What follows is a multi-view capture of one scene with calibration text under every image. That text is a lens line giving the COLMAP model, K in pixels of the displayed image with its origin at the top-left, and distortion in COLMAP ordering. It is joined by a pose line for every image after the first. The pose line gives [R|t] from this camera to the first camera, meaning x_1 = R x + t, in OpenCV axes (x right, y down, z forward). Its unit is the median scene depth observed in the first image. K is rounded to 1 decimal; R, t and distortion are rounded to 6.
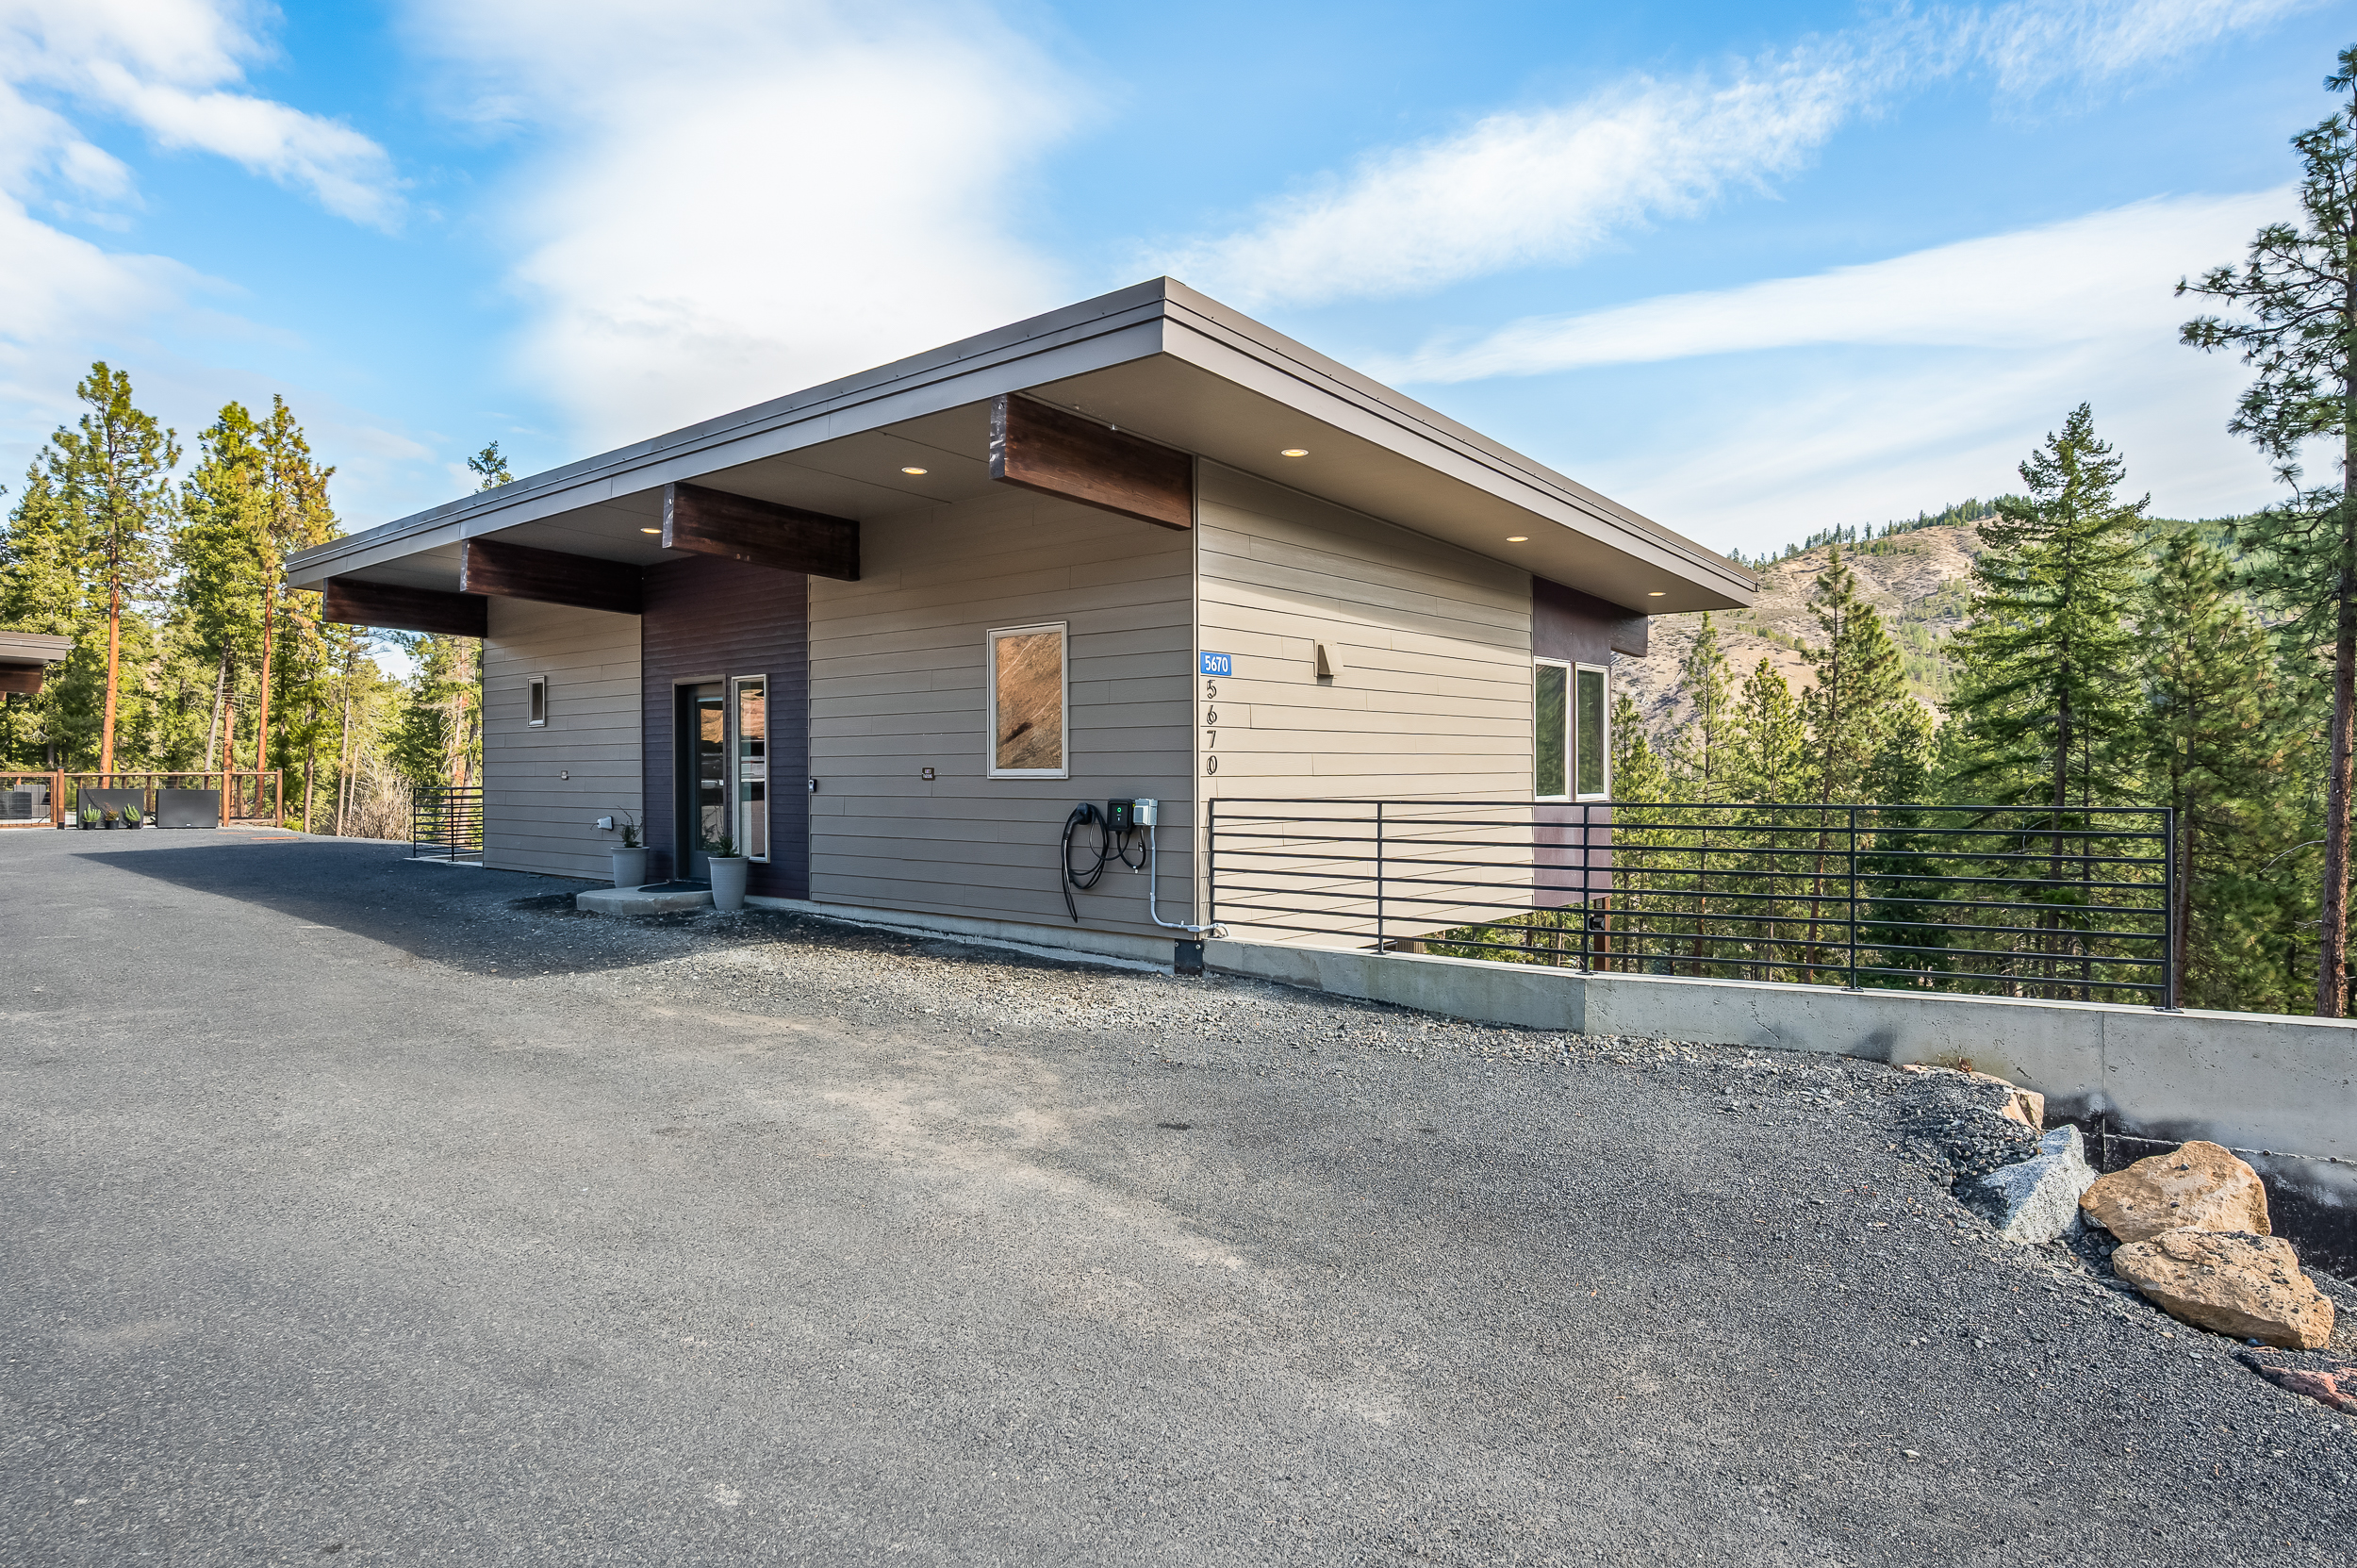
lens RADIAL K [[1290.7, 0, 1178.5], [0, 1290.7, 784.0], [0, 0, 1]] dist [-0.000655, -0.000132]
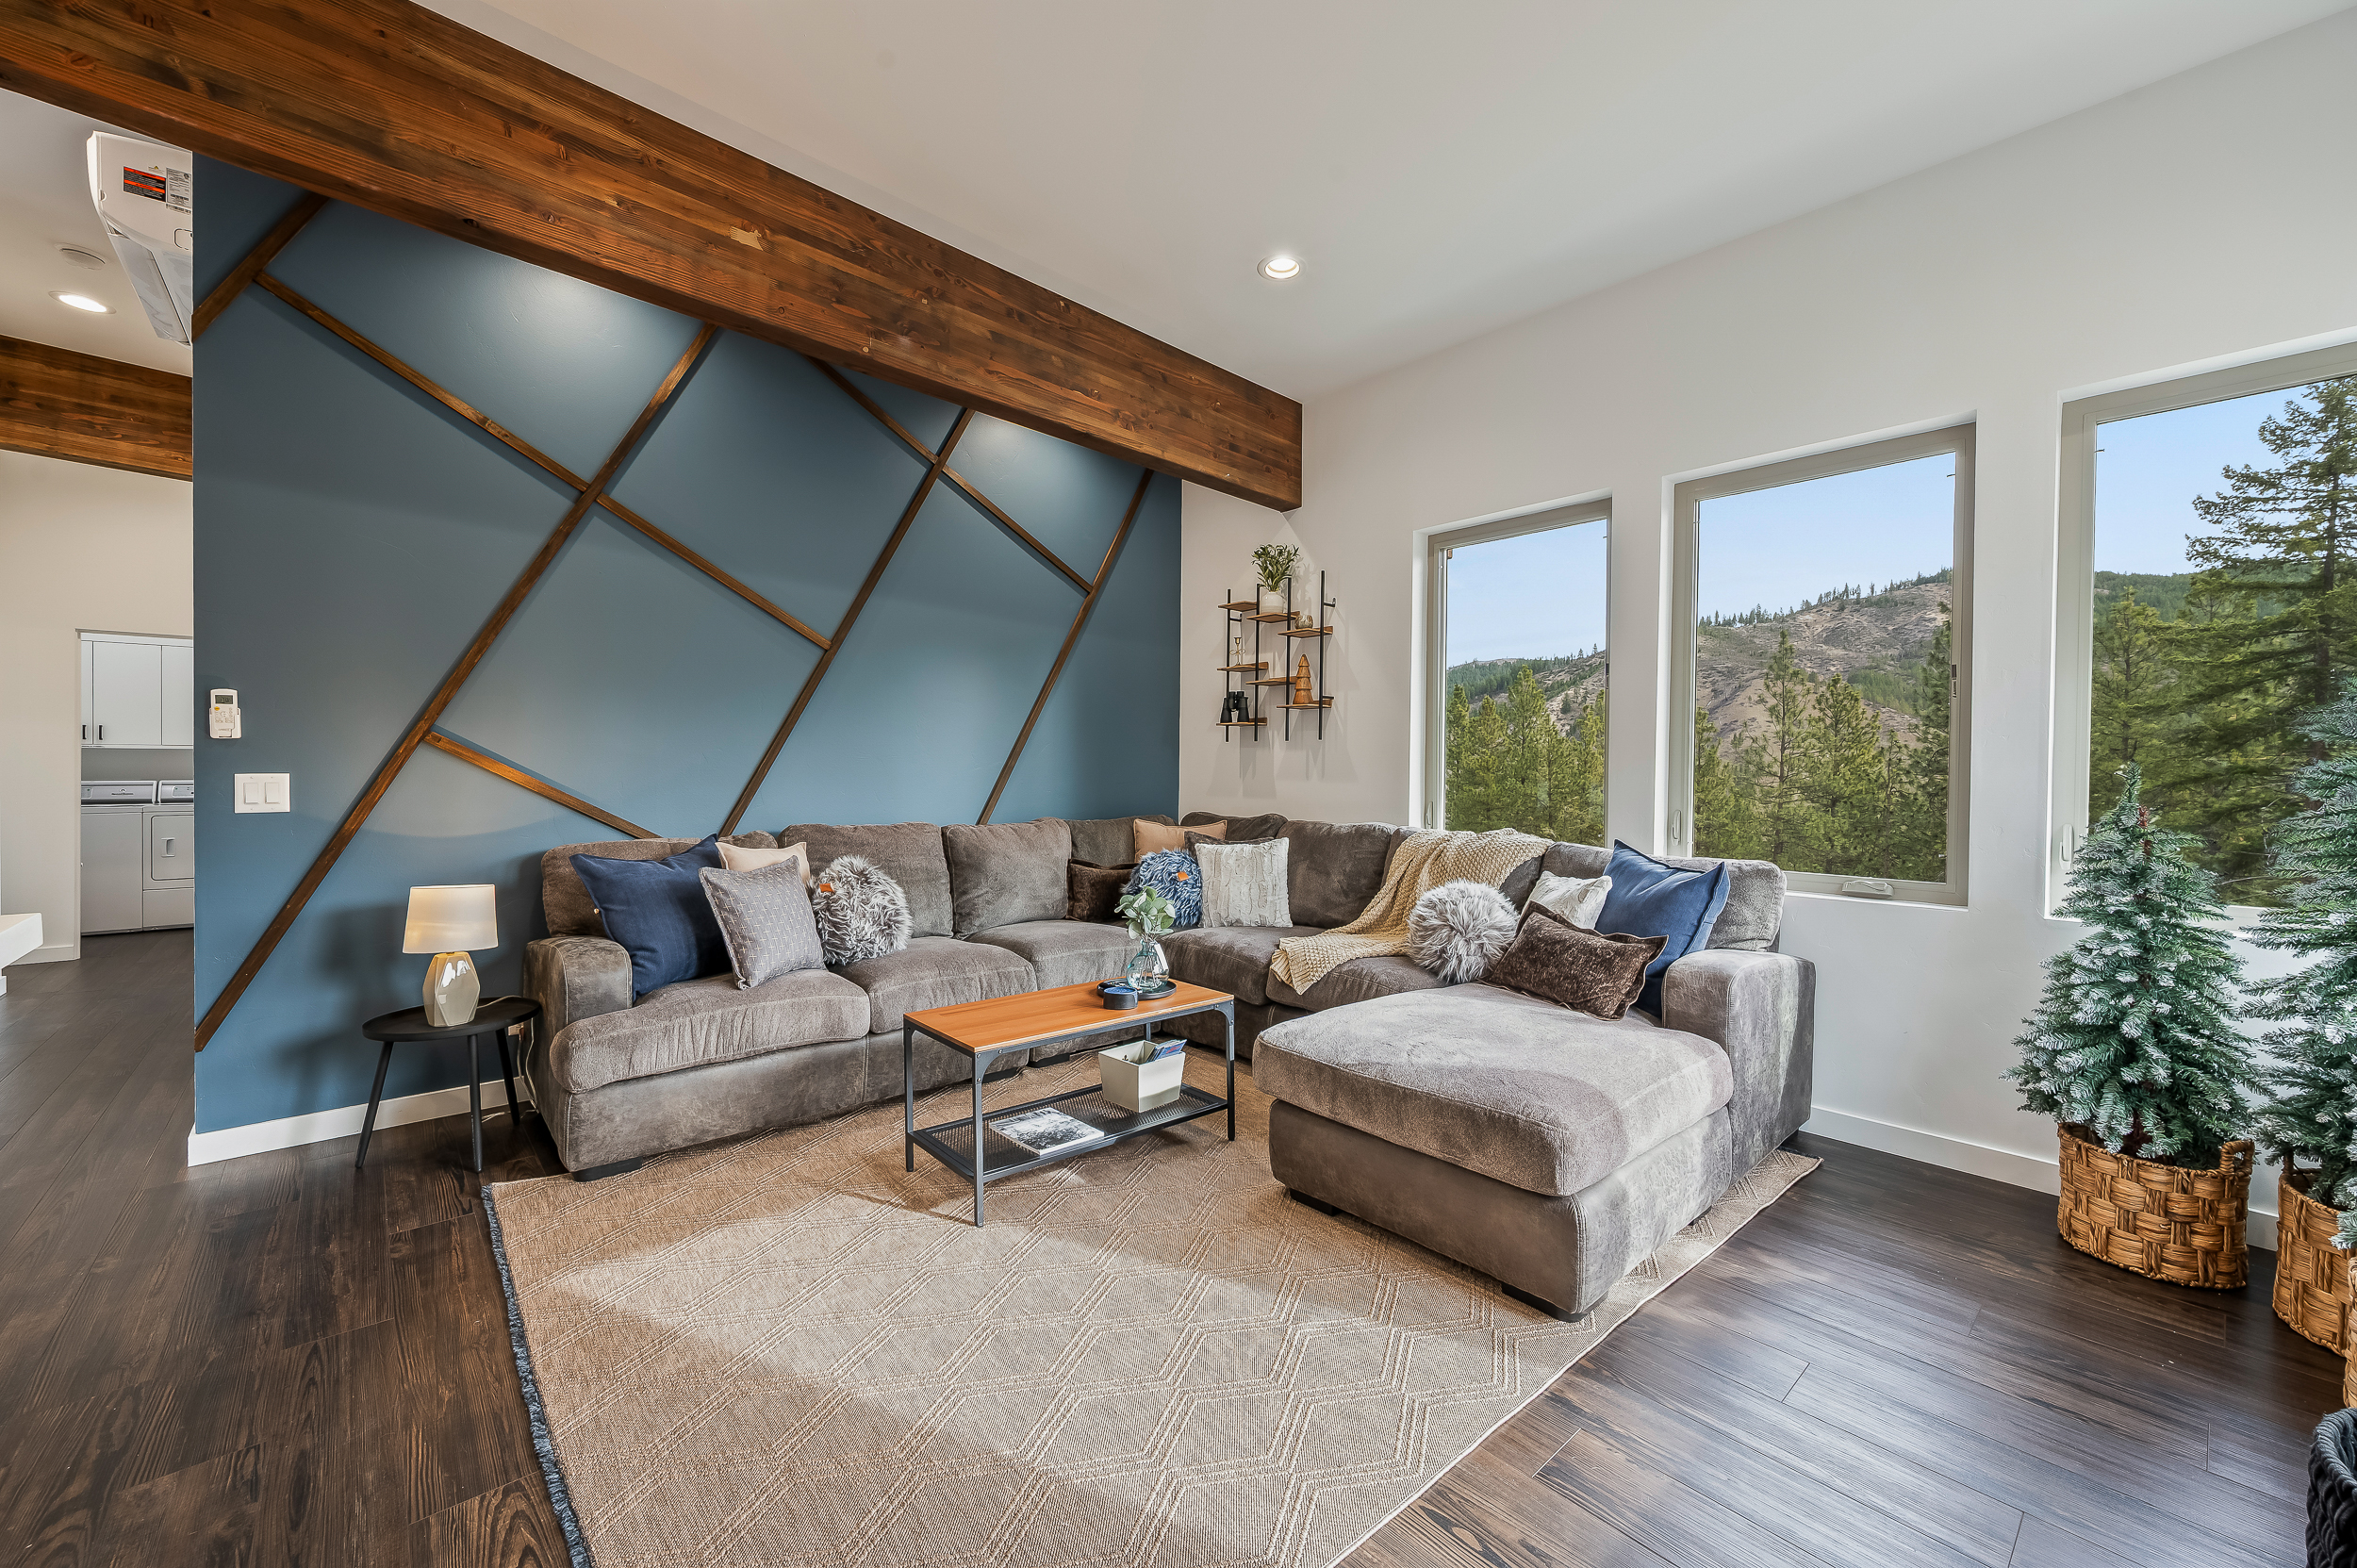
lens RADIAL K [[904.3, 0, 1178.5], [0, 904.3, 784.0], [0, 0, 1]] dist [-0.011535, 0.000012]
pose [[0.987103, 0.012827, -0.159570, 0.032766], [-0.012089, 0.999911, 0.005589, -0.002929], [0.159627, -0.003588, 0.987171, 0.216723]]
